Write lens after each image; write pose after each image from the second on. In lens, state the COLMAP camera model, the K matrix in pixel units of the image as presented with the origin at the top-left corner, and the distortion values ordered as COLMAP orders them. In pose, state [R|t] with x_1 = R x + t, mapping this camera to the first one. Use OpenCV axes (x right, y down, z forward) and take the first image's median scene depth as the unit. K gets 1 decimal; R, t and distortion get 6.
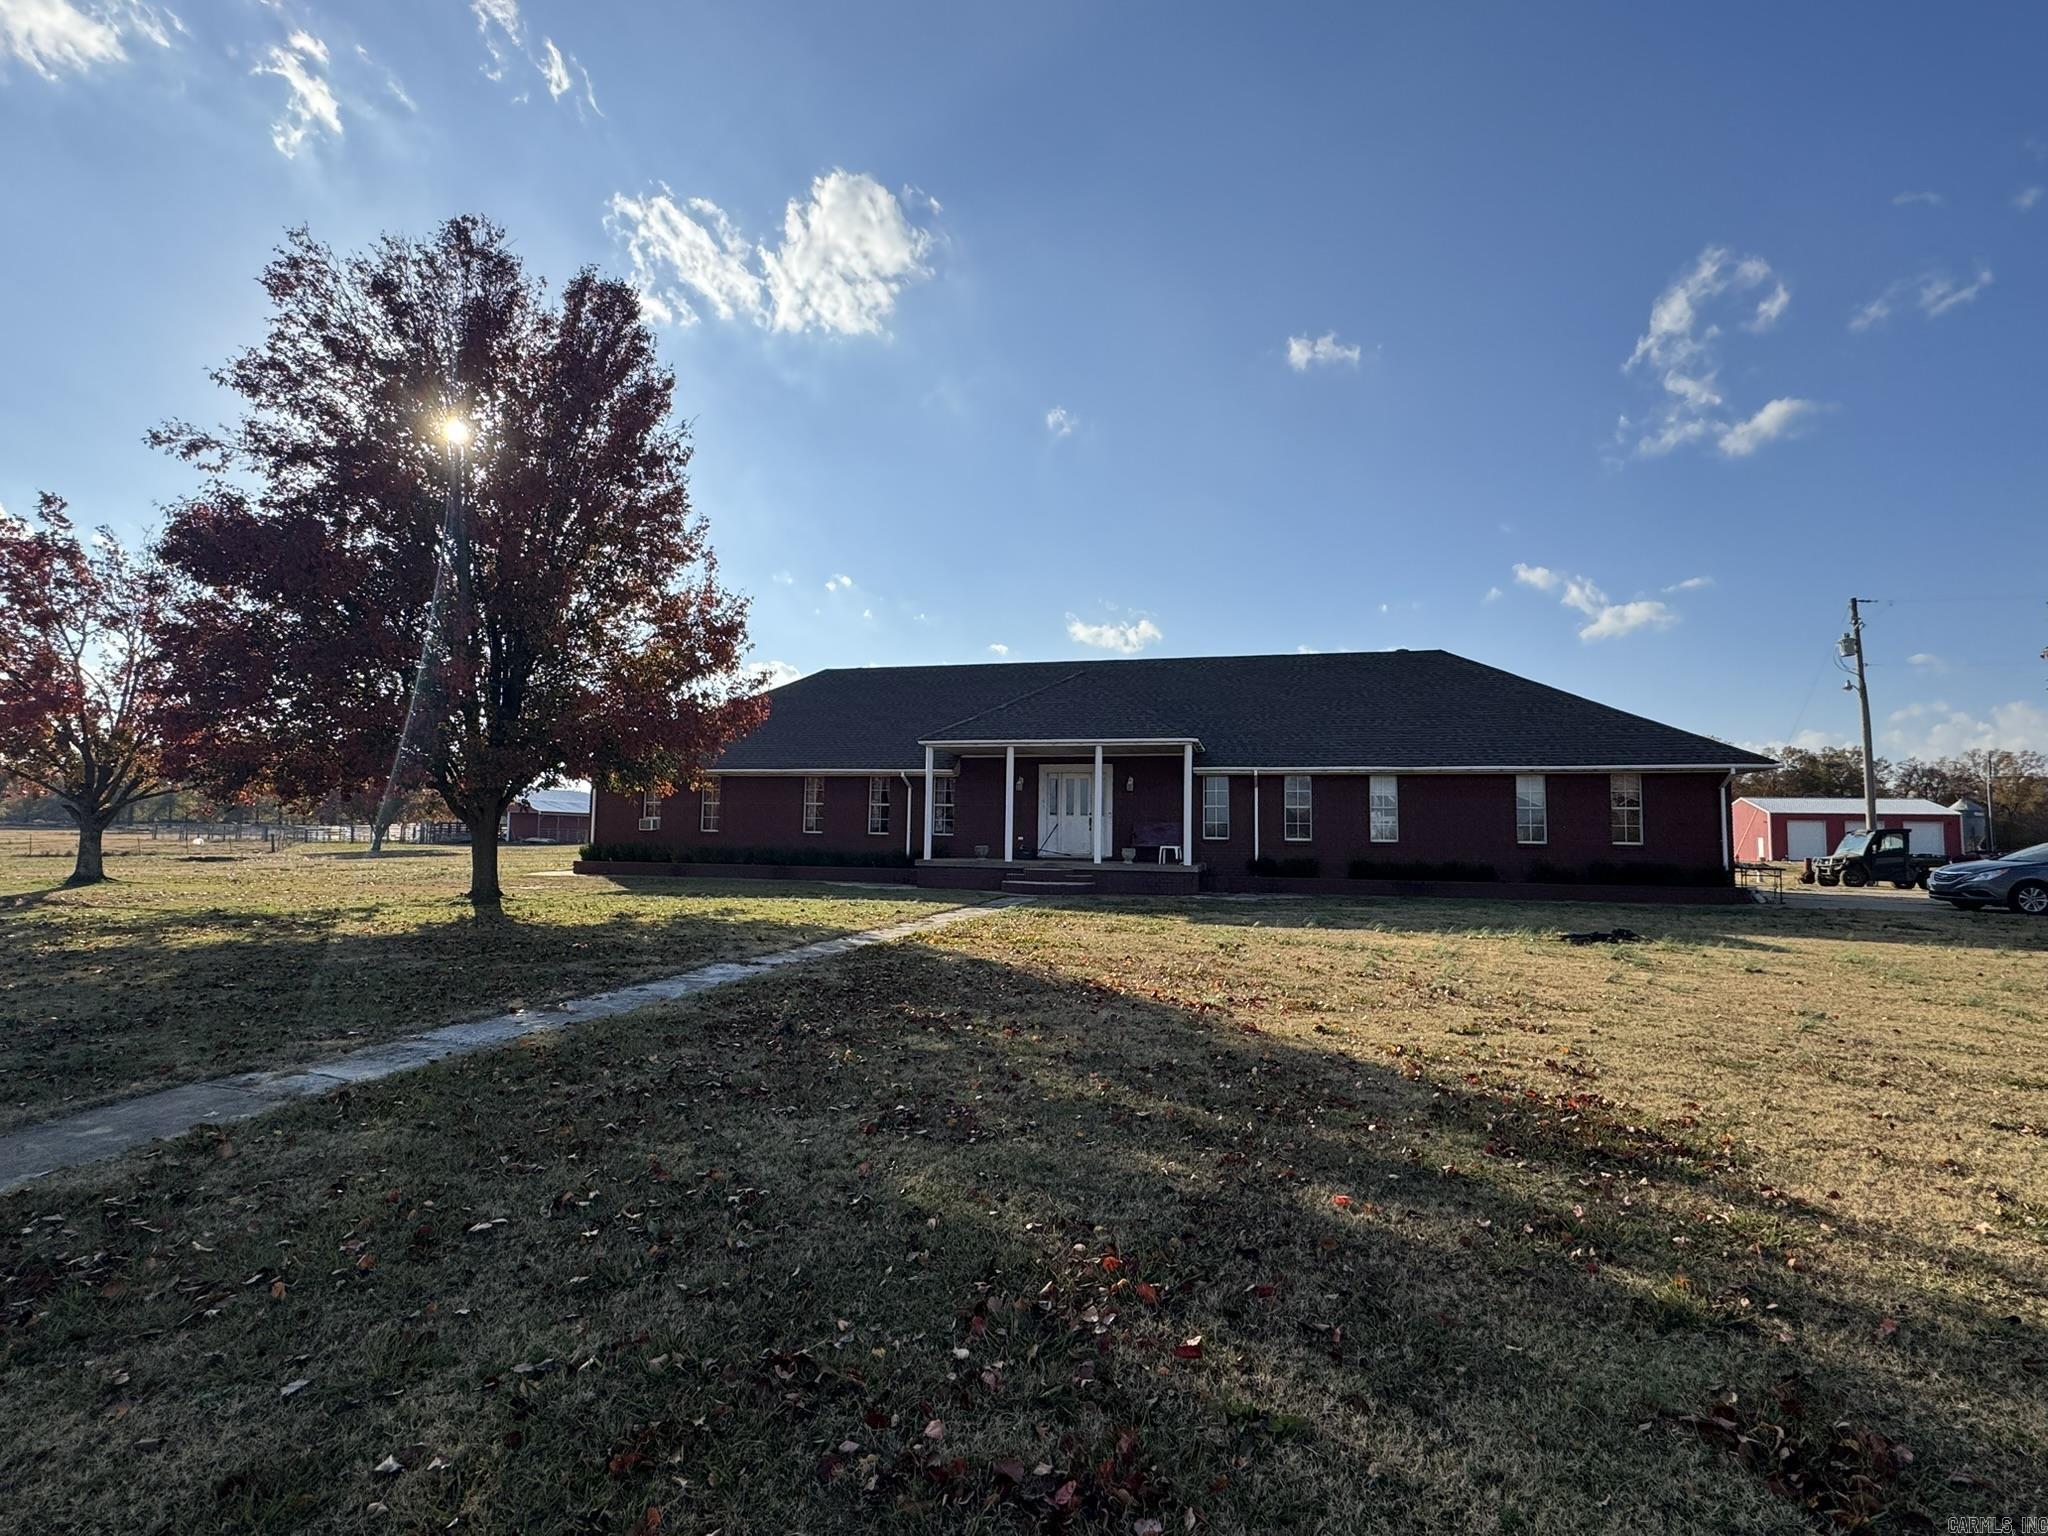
lens RADIAL K [[1046.5, 0, 1024.0], [0, 1046.5, 768.0], [0, 0, 1]] dist [-0.001467, -0.000217]
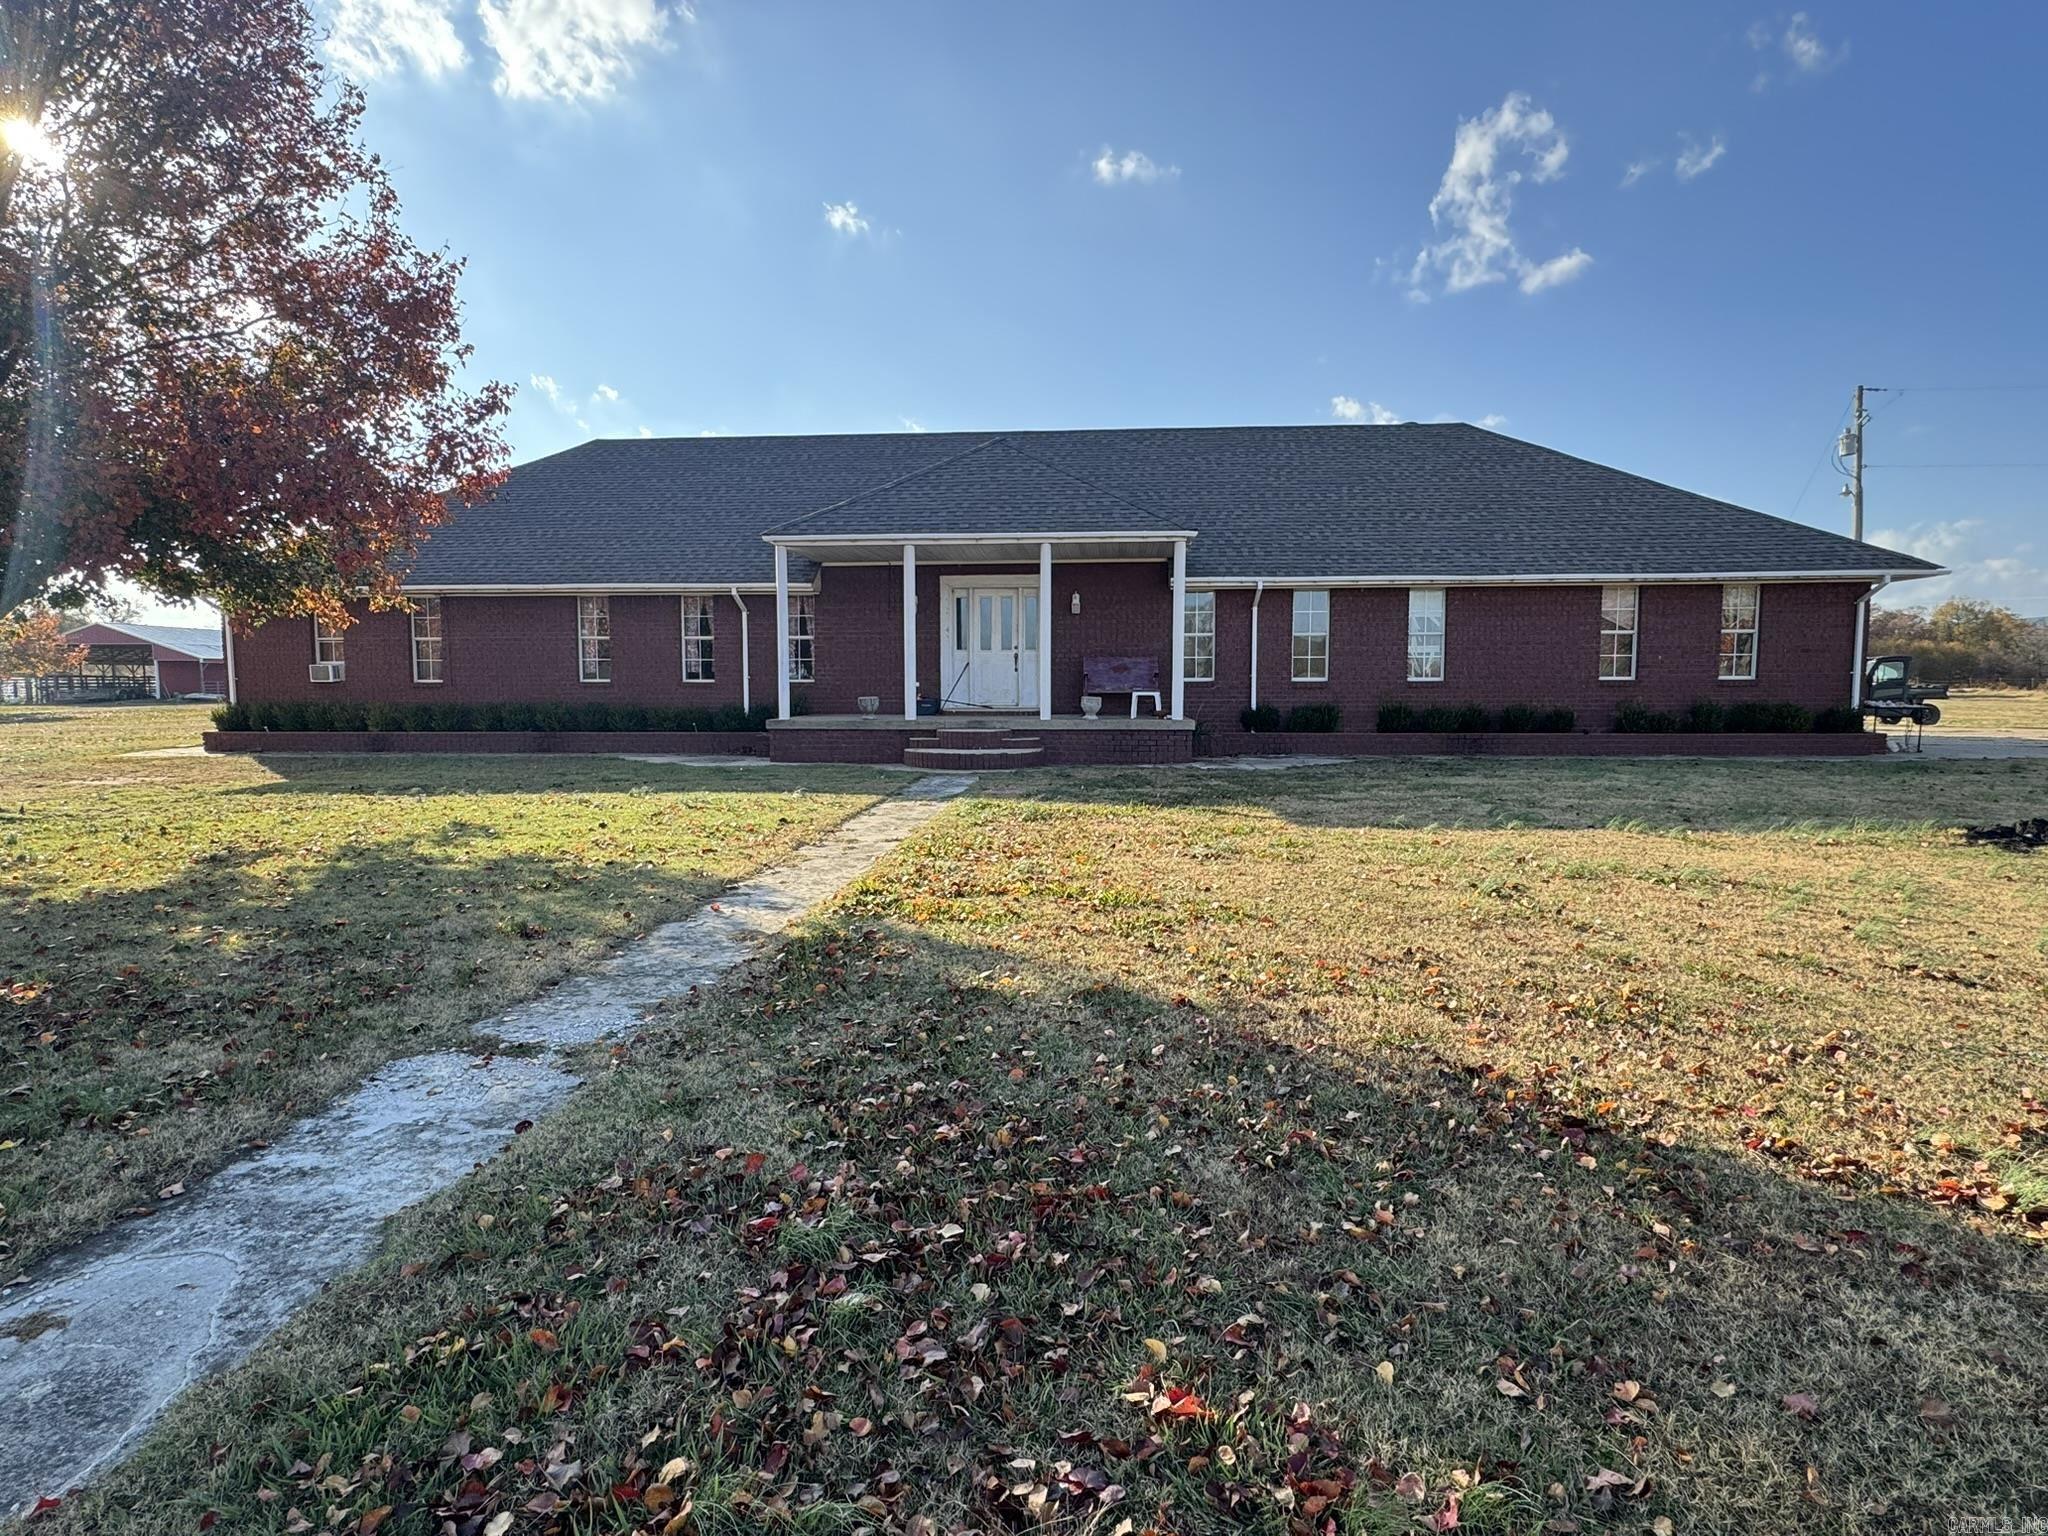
lens RADIAL K [[1101.5, 0, 1024.0], [0, 1101.5, 768.0], [0, 0, 1]] dist [-0.000028, -0.000804]
pose [[0.984567, -0.030053, 0.172409, -0.064600], [0.004657, 0.989295, 0.145852, 0.017282], [-0.174947, -0.142799, 0.974167, 0.288767]]
